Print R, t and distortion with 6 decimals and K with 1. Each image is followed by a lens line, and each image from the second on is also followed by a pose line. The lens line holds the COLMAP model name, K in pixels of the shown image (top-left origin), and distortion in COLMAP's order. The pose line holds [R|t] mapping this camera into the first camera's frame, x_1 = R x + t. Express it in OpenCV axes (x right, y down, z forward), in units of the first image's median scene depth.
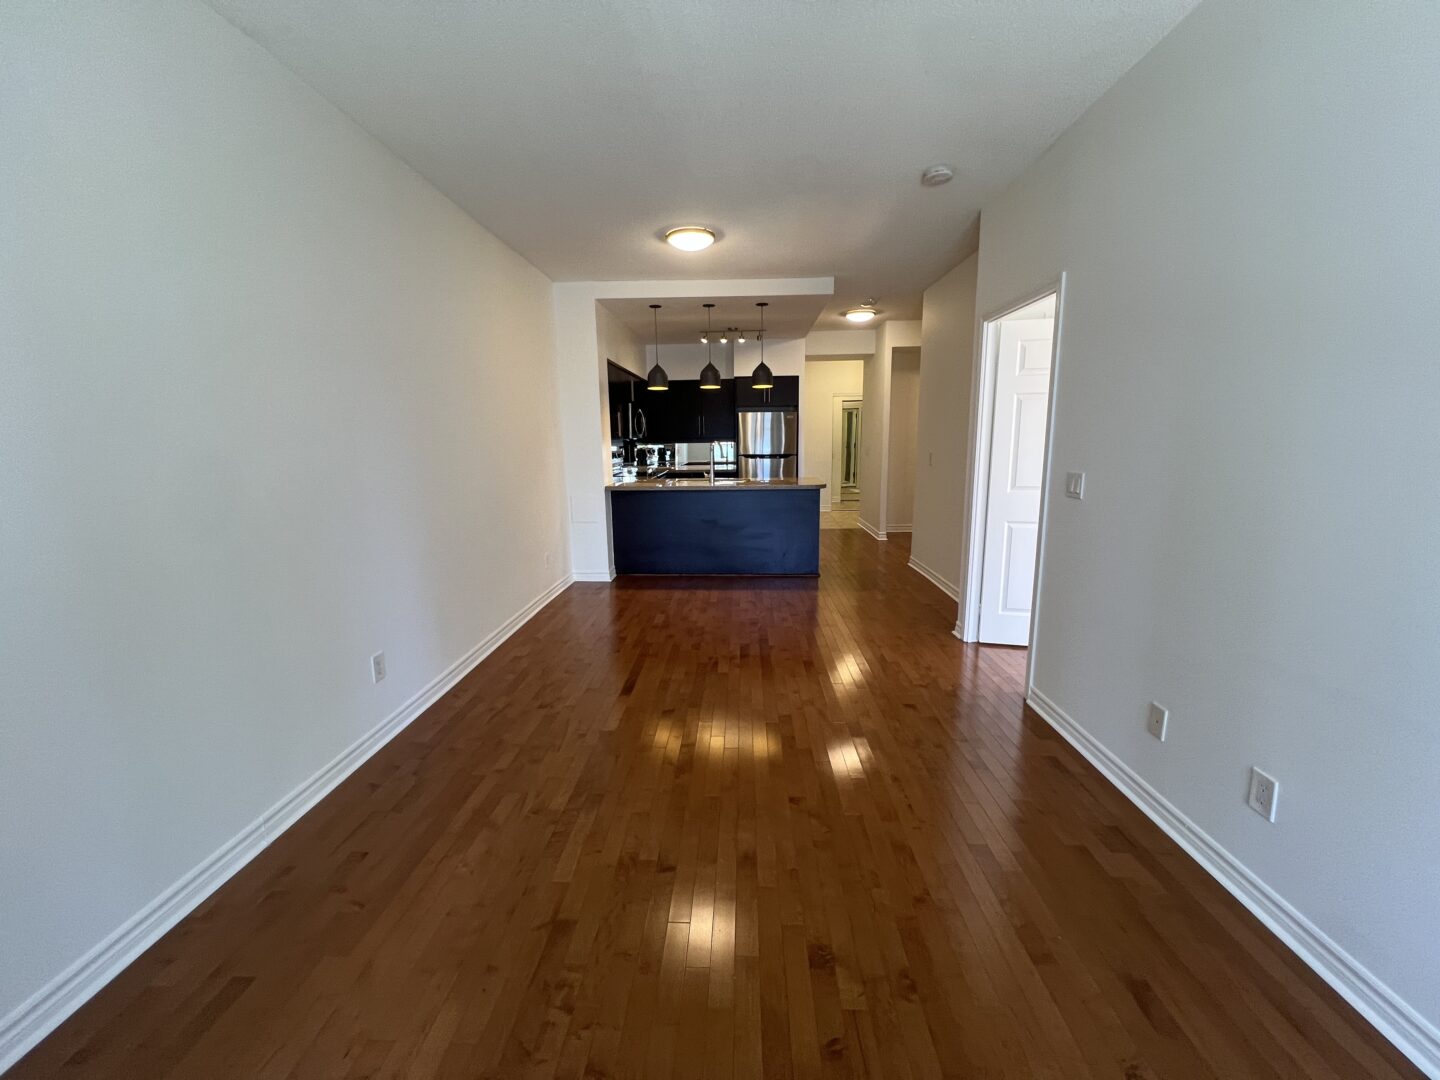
lens RADIAL K [[573.8, 0, 717.6], [0, 573.8, 534.4], [0, 0, 1]] dist [-0.002952, 0.000299]
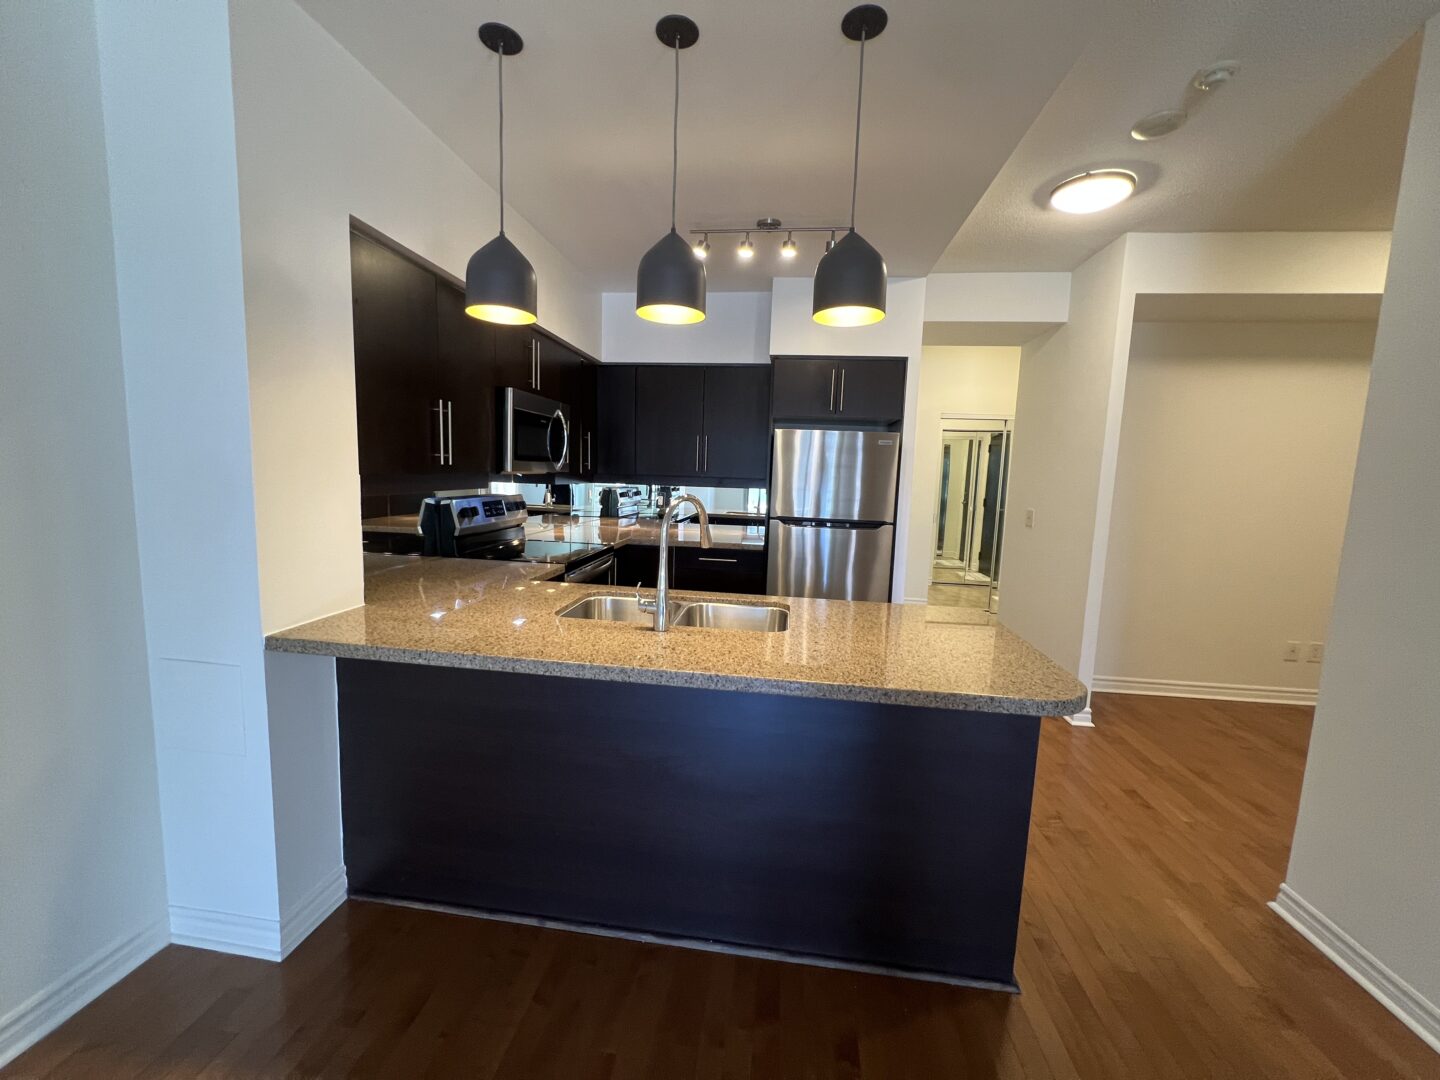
lens RADIAL K [[573.8, 0, 717.6], [0, 573.8, 534.4], [0, 0, 1]] dist [-0.002952, 0.000299]
pose [[0.995693, 0.059926, -0.070739, 0.028790], [-0.063940, 0.996386, -0.055915, -0.096043], [0.067133, 0.060198, 0.995926, 0.531472]]
